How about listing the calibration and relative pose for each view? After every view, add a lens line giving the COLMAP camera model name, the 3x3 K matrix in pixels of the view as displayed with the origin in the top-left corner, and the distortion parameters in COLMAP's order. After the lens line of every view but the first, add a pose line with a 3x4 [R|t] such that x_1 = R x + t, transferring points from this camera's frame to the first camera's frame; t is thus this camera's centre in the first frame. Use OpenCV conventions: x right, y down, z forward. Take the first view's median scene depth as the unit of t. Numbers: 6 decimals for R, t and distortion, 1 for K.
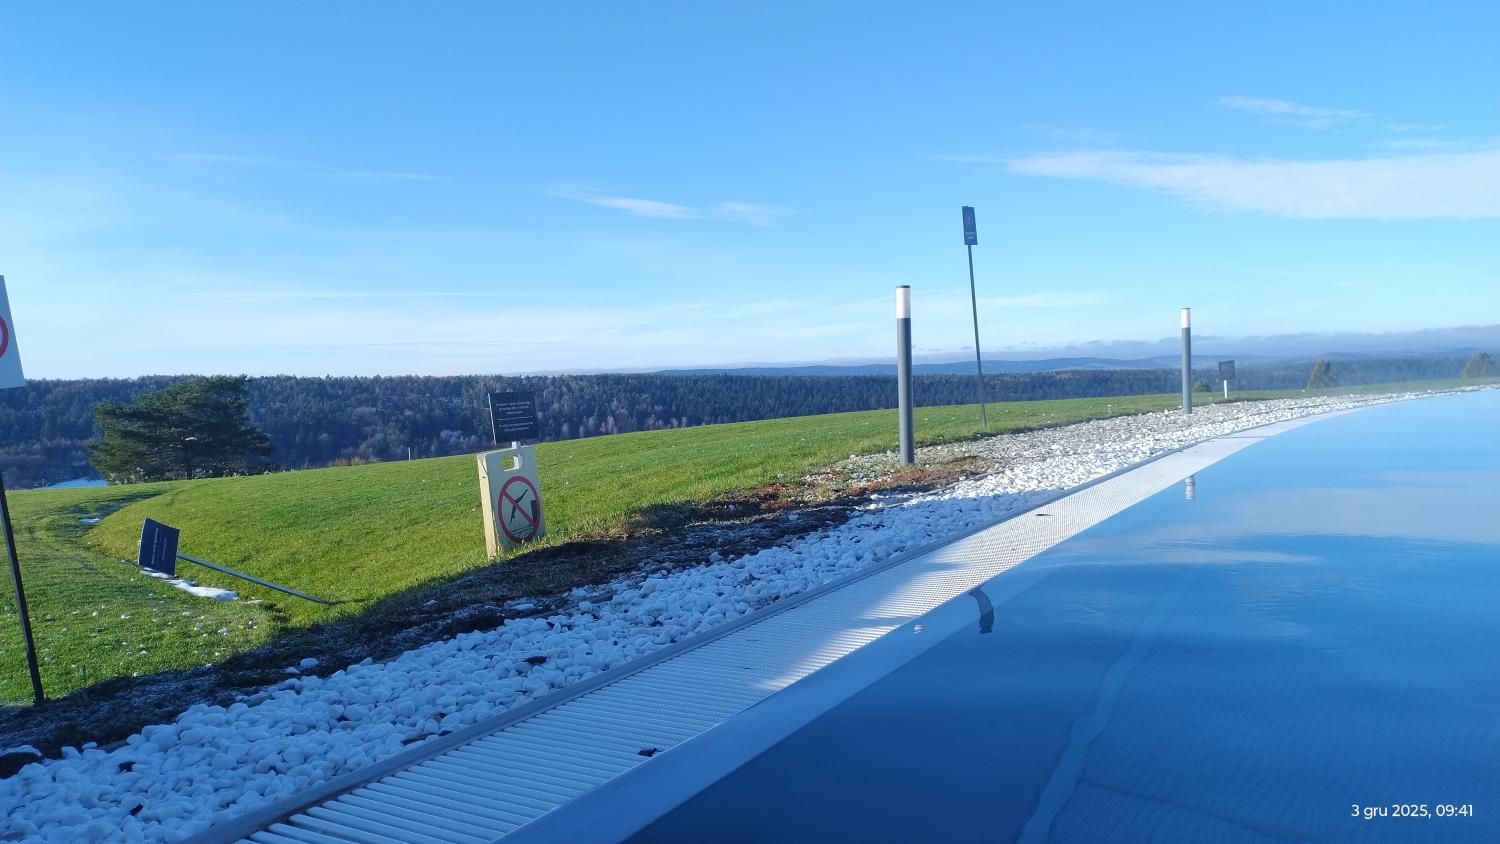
lens RADIAL K [[1139.0, 0, 750.0], [0, 1139.0, 422.0], [0, 0, 1]] dist [0.003917, -0.046949]
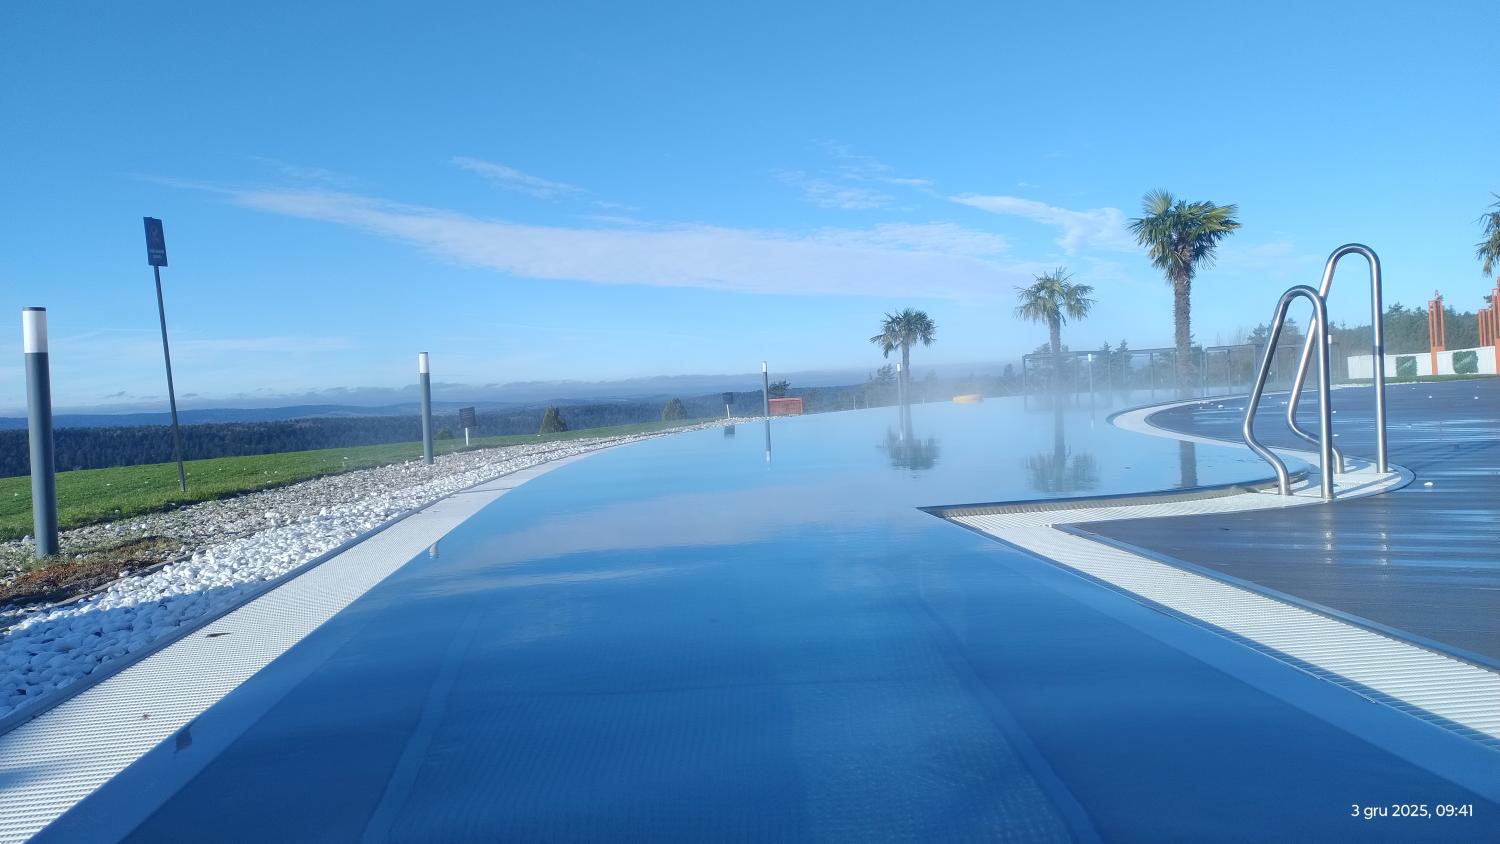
lens RADIAL K [[1139.0, 0, 750.0], [0, 1139.0, 422.0], [0, 0, 1]] dist [0.003917, -0.046949]
pose [[0.802604, -0.014746, 0.596330, 0.053023], [0.039363, 0.998825, -0.028279, -0.007406], [-0.595212, 0.046170, 0.802241, 0.123754]]
